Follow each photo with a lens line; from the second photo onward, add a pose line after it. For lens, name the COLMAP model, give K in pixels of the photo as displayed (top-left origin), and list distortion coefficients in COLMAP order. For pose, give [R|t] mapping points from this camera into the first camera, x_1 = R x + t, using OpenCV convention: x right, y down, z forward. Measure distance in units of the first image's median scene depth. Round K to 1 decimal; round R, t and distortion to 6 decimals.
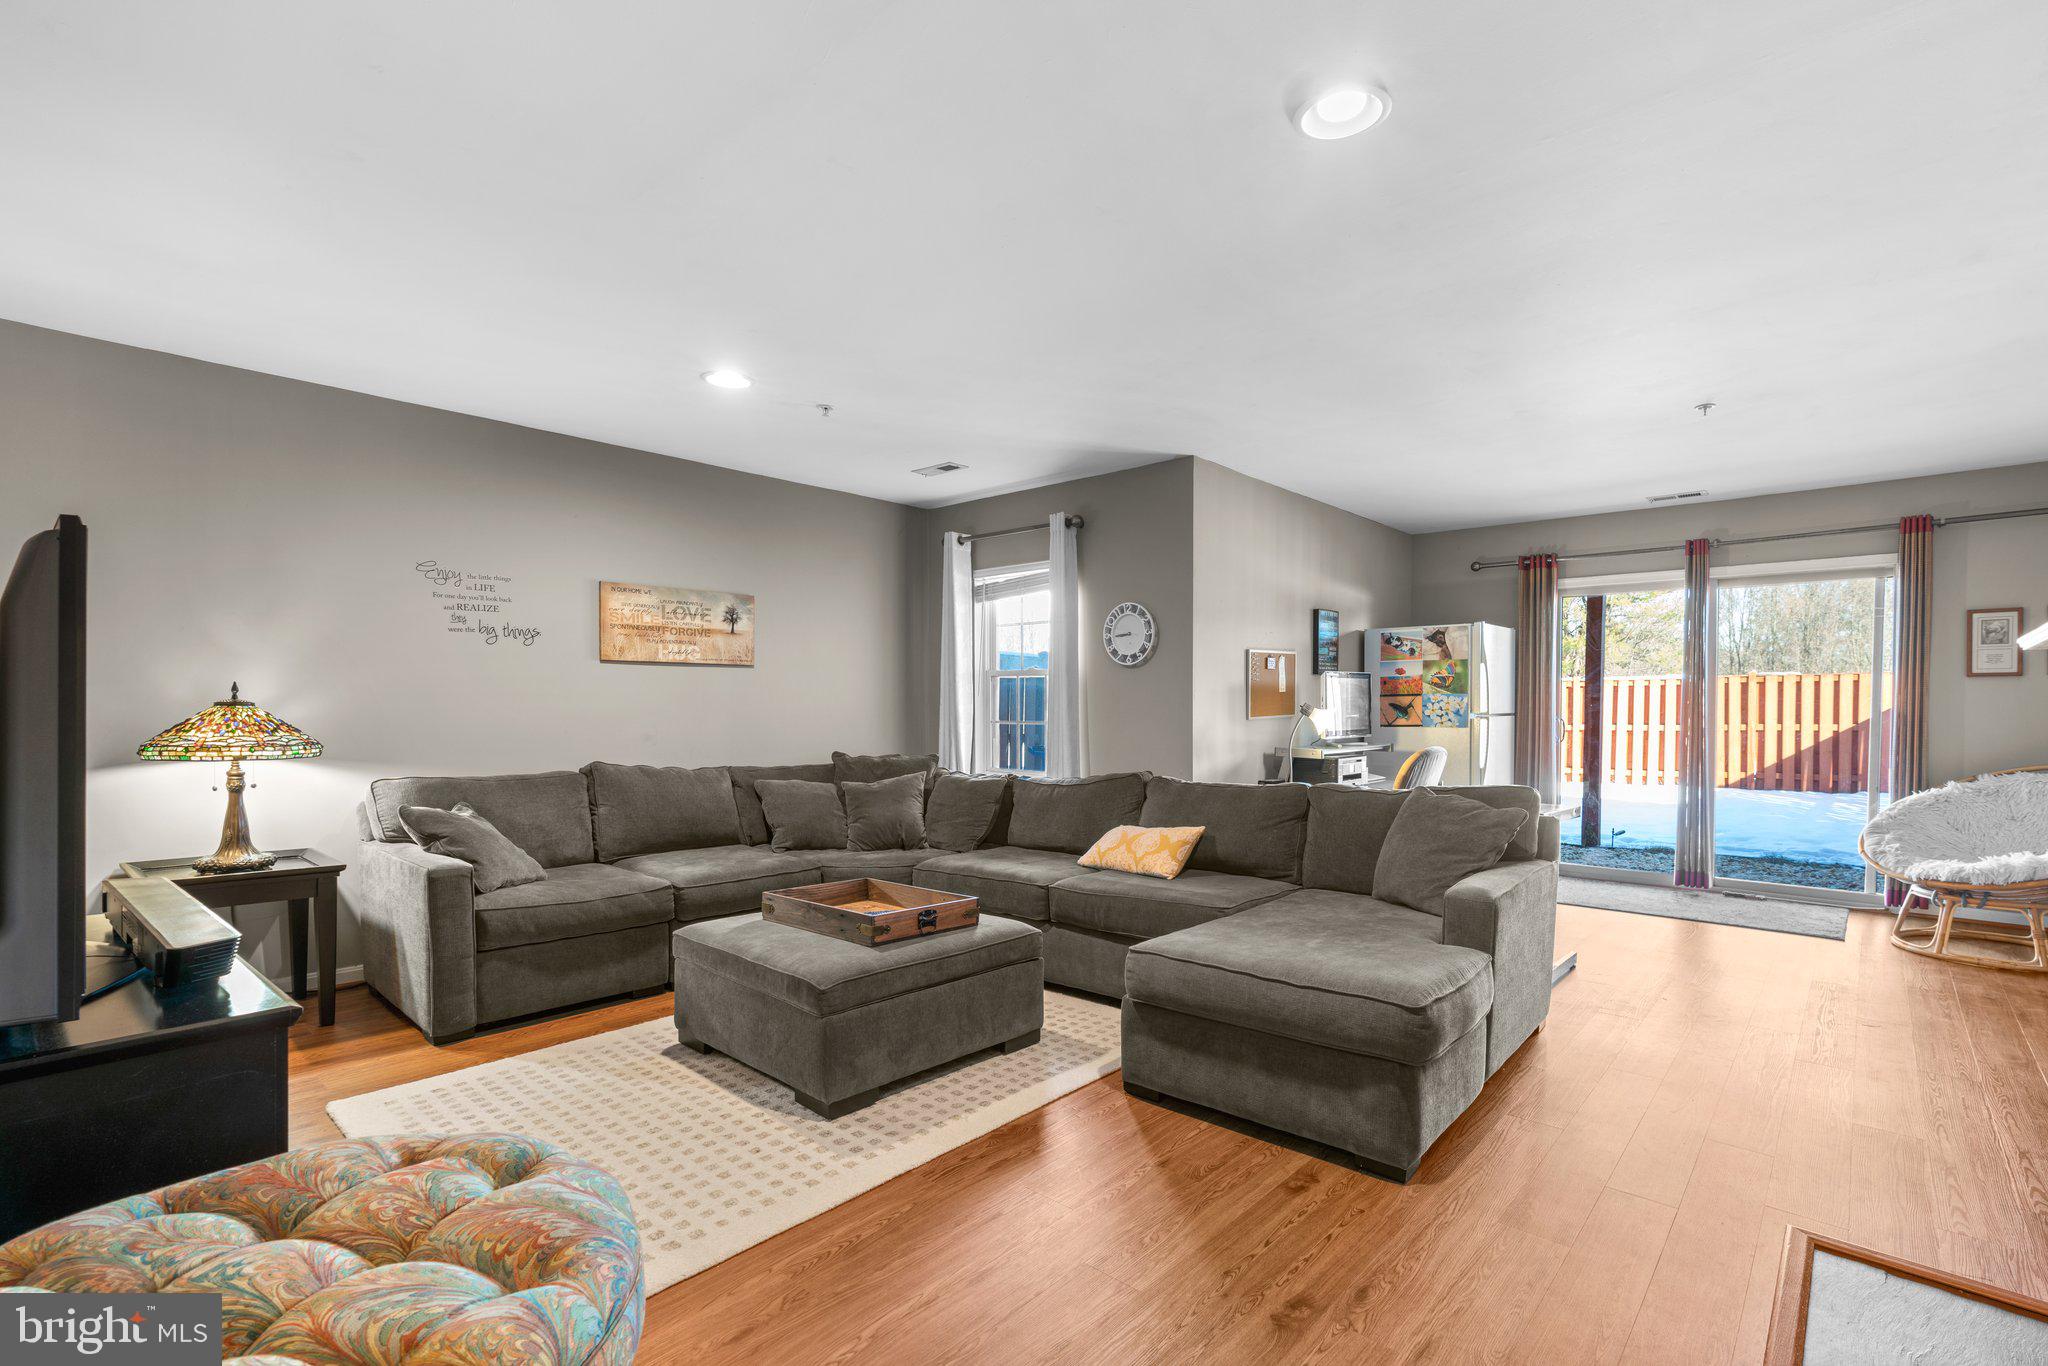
lens RADIAL K [[946.9, 0, 1027.8], [0, 946.9, 727.7], [0, 0, 1]] dist [-0.002067, -0.000028]
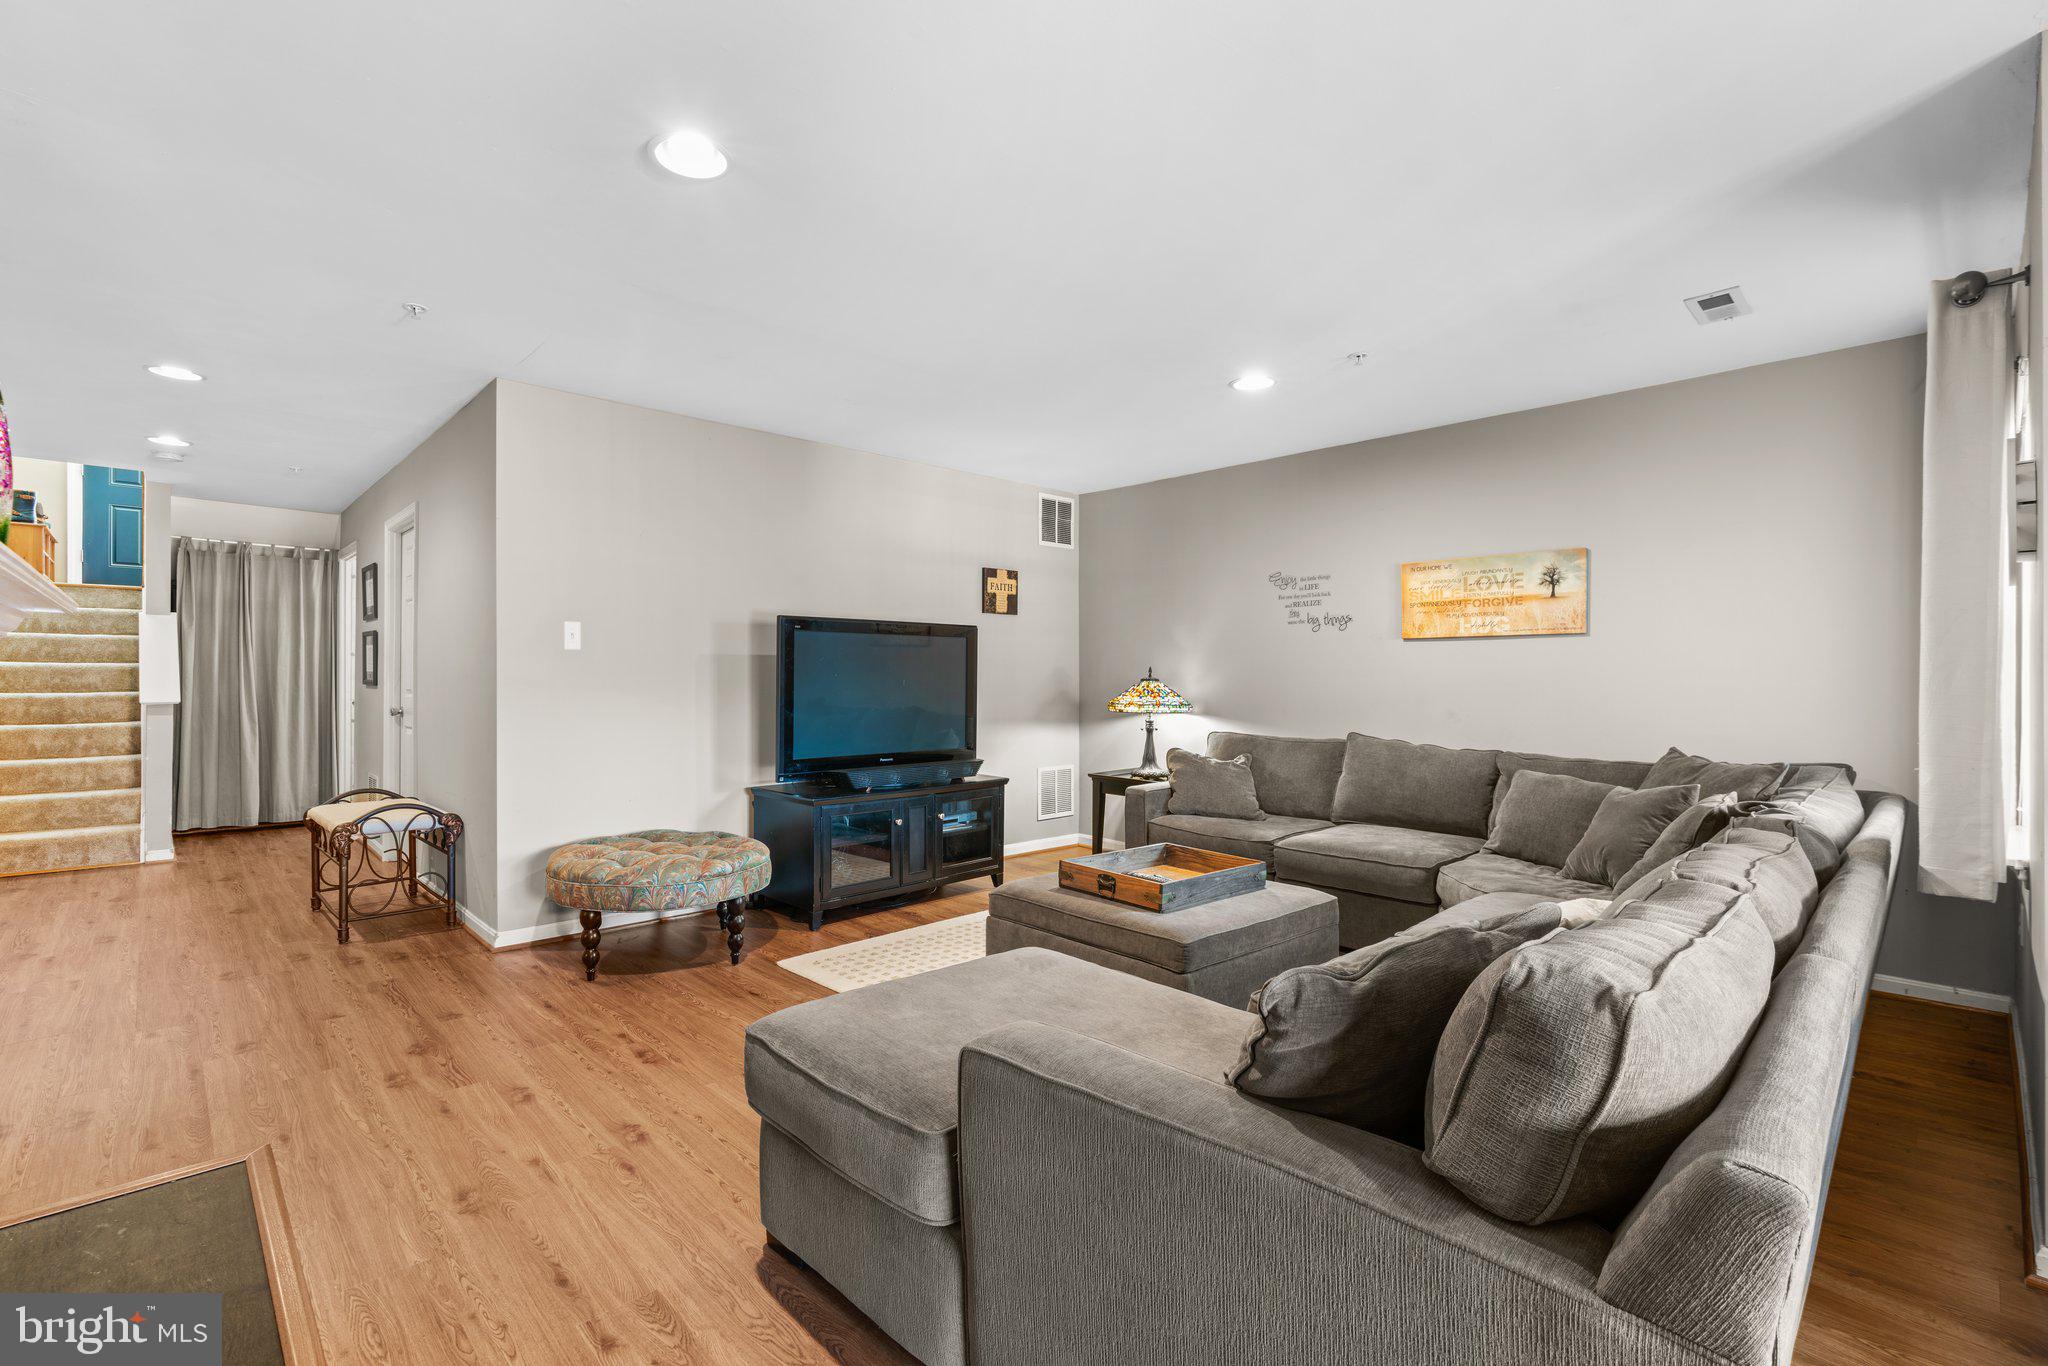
lens RADIAL K [[929.0, 0, 1021.7], [0, 929.0, 693.0], [0, 0, 1]] dist [-0.003393, 0.000018]
pose [[-0.070365, 0.011606, -0.997454, 0.598356], [-0.027493, 0.999530, 0.013570, -0.012673], [0.997142, 0.028377, -0.070013, 0.630317]]
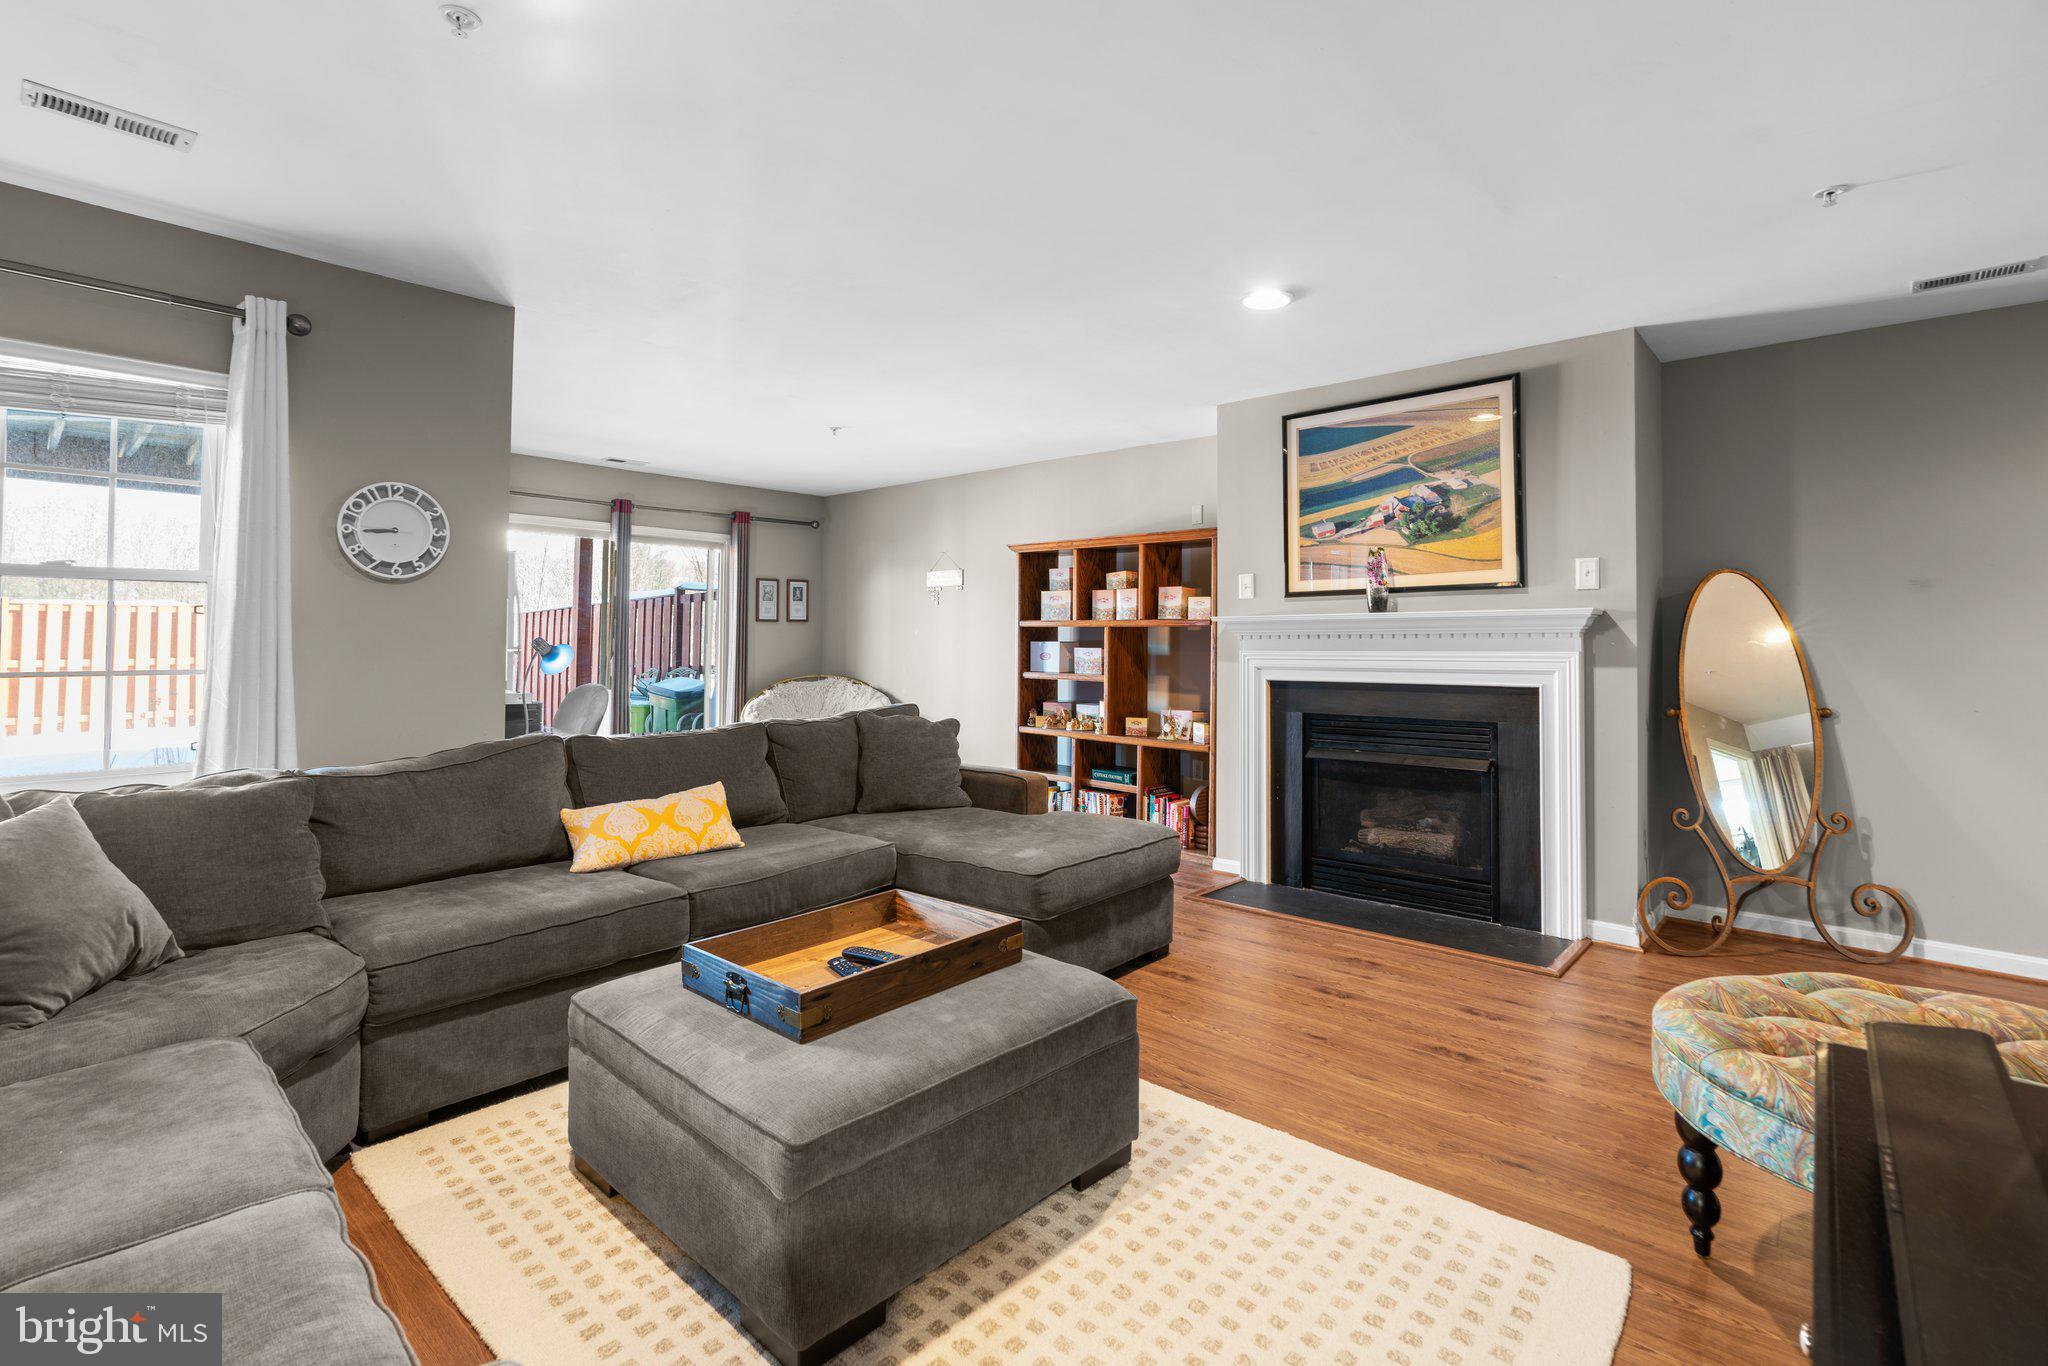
lens RADIAL K [[939.9, 0, 1024.0], [0, 939.9, 617.5], [0, 0, 1]] dist [-0.000921, 0.000099]
pose [[-0.001259, 0.023343, 0.999727, -0.573329], [0.017868, 0.999568, -0.023316, -0.017627], [-0.999840, 0.017834, -0.001675, 0.608887]]
